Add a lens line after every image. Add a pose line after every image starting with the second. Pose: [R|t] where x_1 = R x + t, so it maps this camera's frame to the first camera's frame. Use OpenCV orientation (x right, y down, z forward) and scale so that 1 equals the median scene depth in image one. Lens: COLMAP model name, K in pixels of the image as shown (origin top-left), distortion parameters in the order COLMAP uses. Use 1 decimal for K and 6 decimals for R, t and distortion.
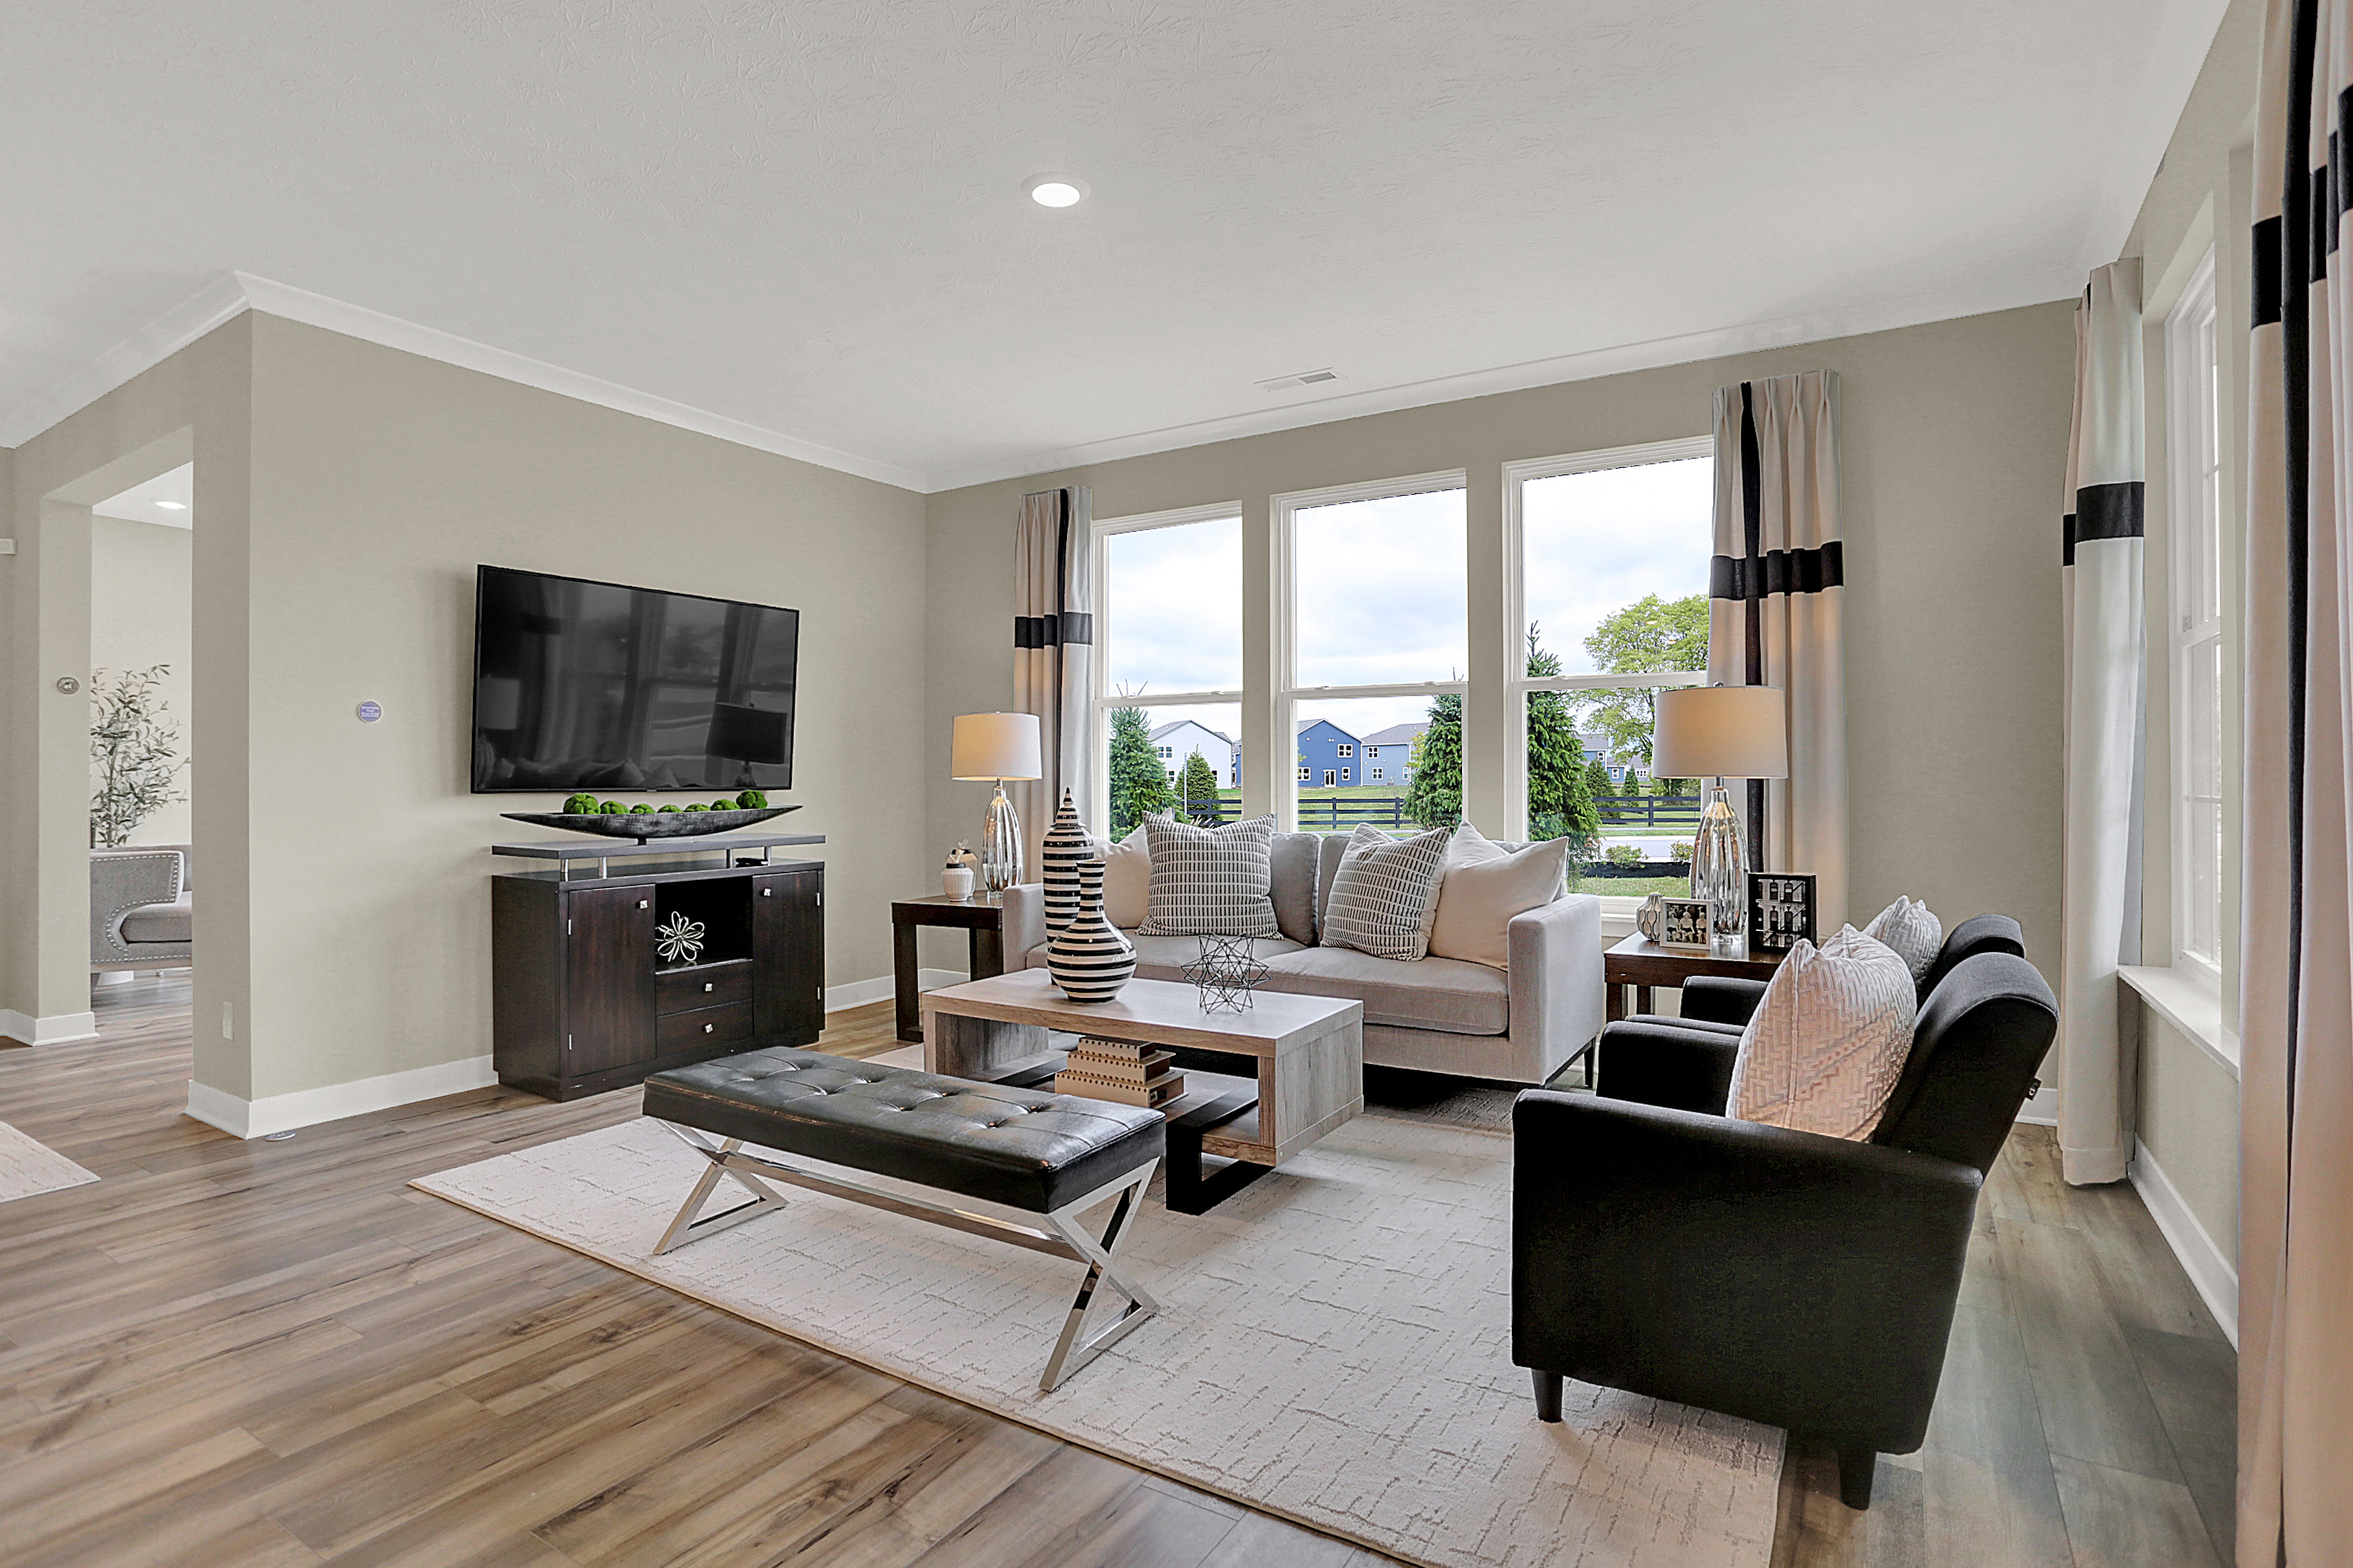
lens RADIAL K [[1153.9, 0, 1183.5], [0, 1153.9, 772.3], [0, 0, 1]] dist [-0.066842, 0.025949]
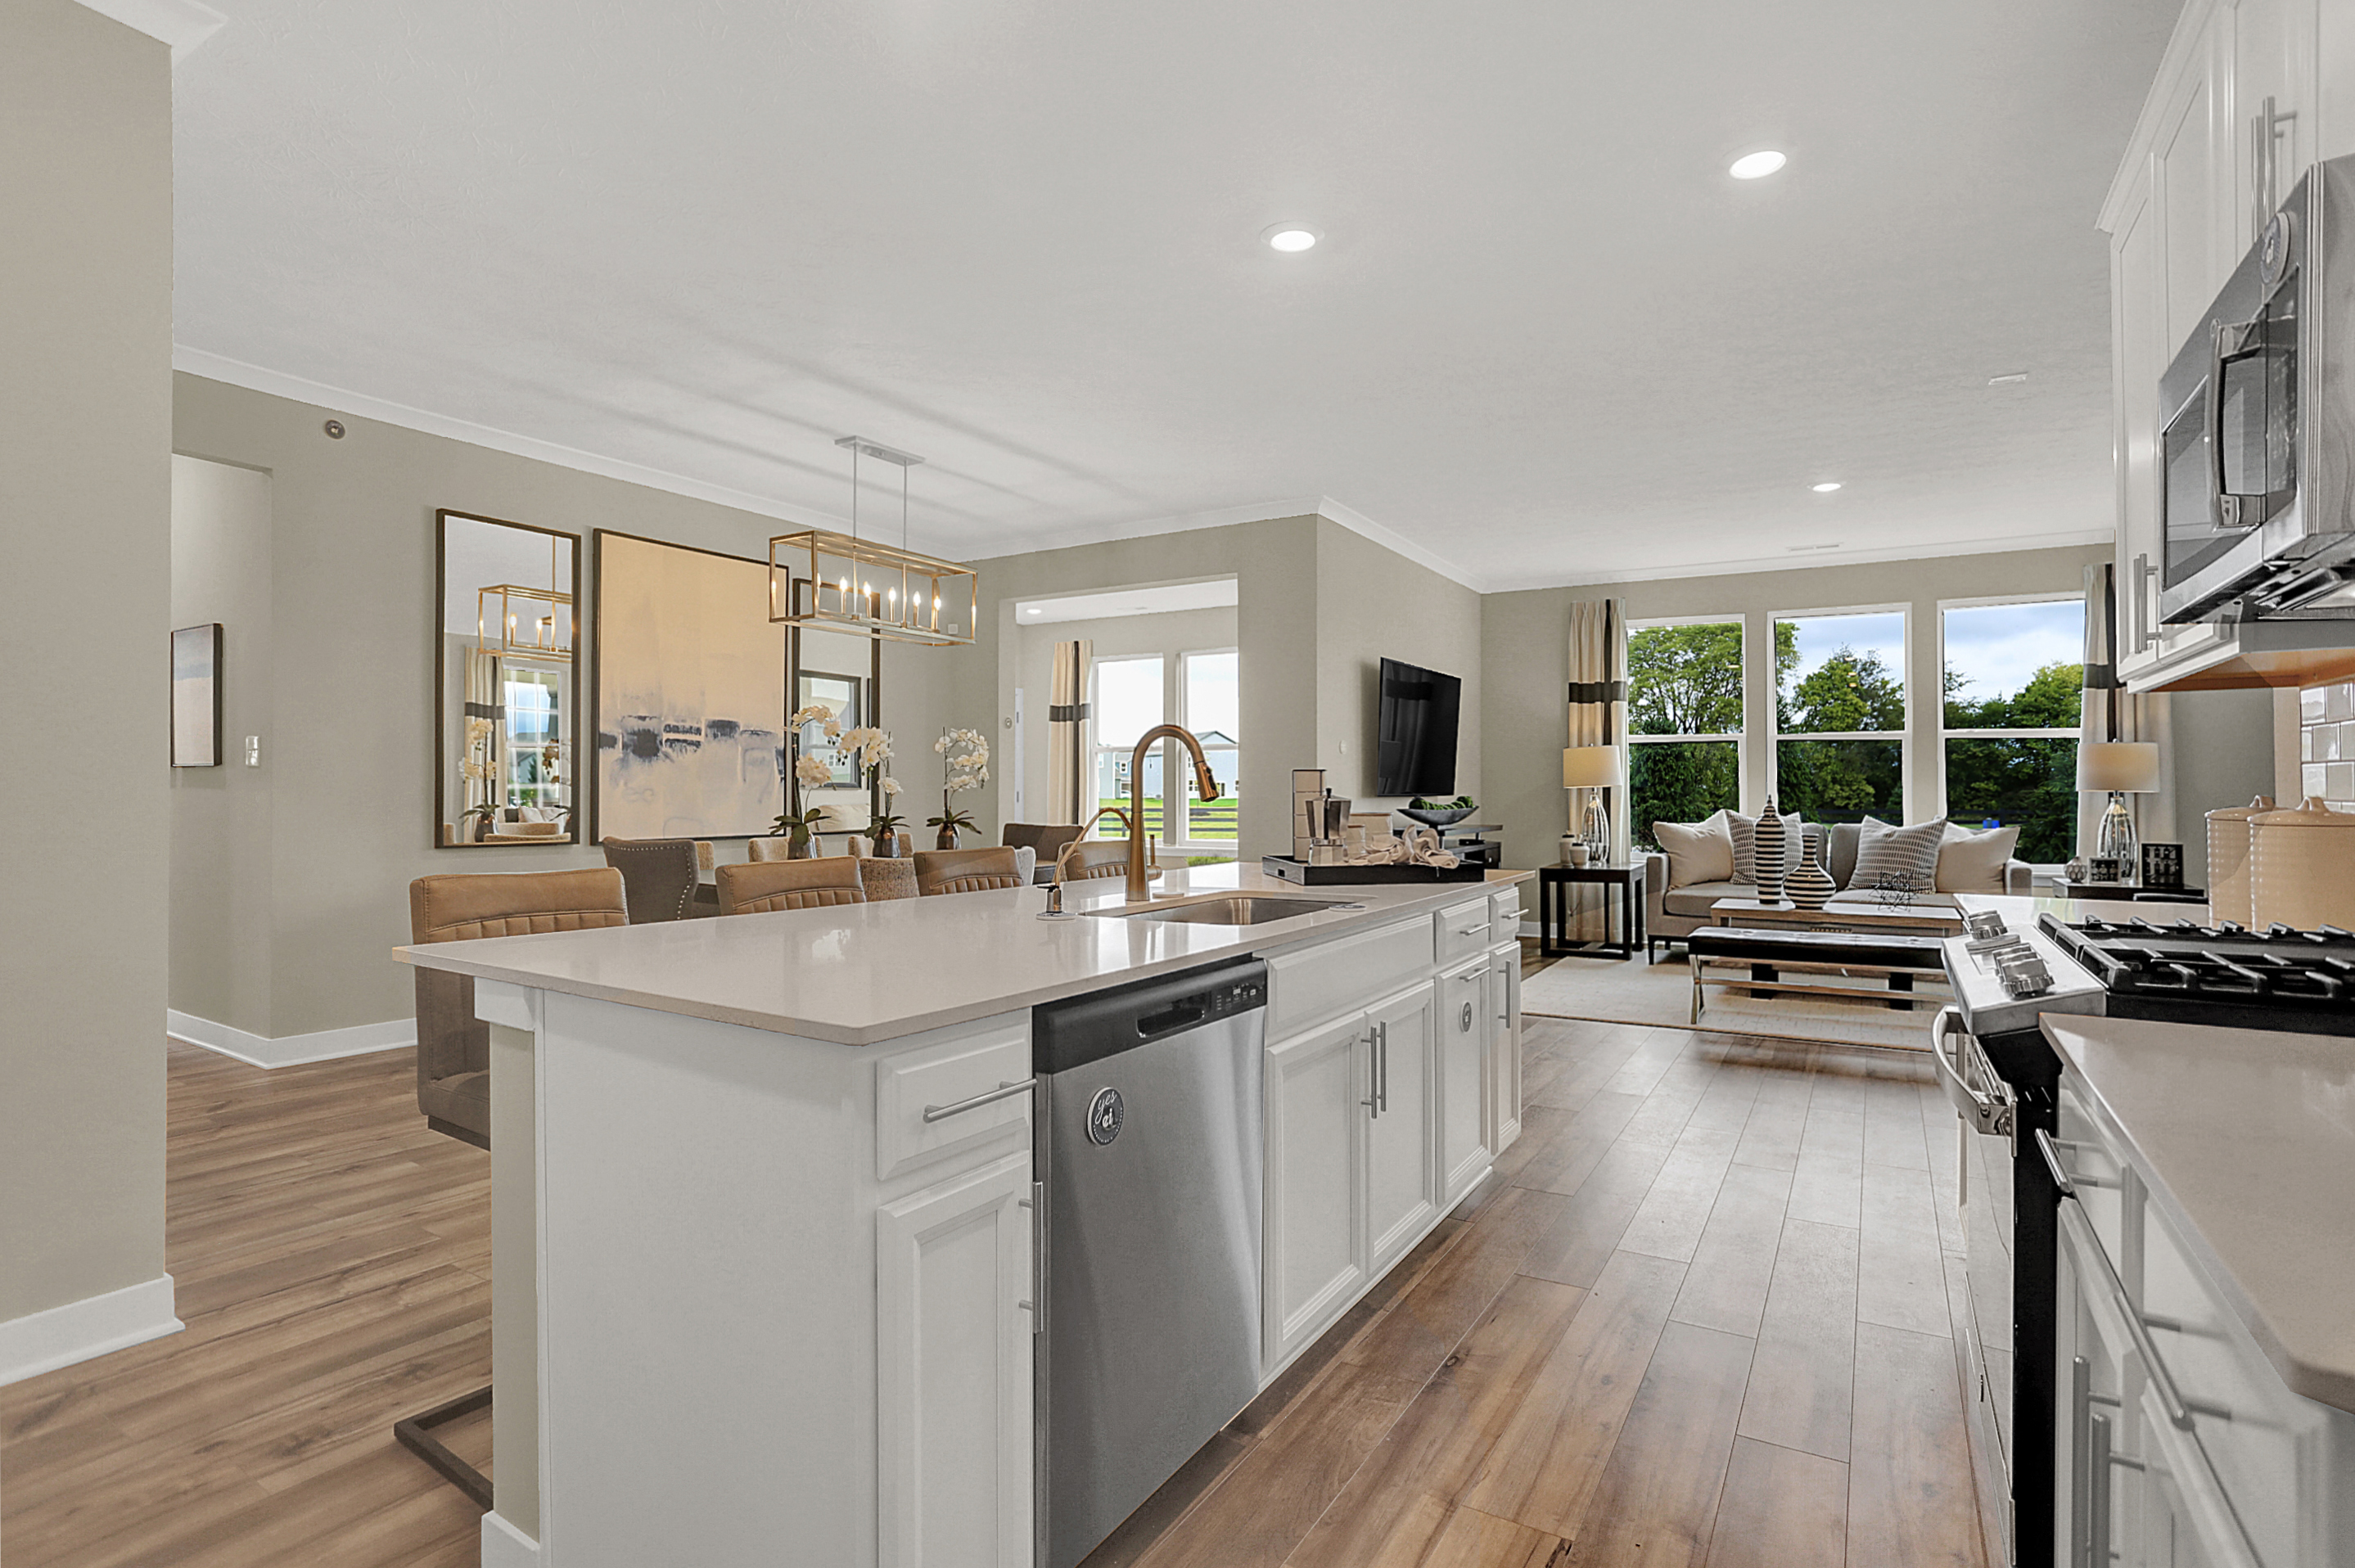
lens RADIAL K [[1145.2, 0, 1240.4], [0, 1145.2, 821.2], [0, 0, 1]] dist [-0.004527, -0.000359]
pose [[0.998663, 0.006140, 0.051328, -0.870825], [-0.007818, 0.999440, 0.032537, 0.002073], [-0.051099, -0.032895, 0.998152, -0.640357]]
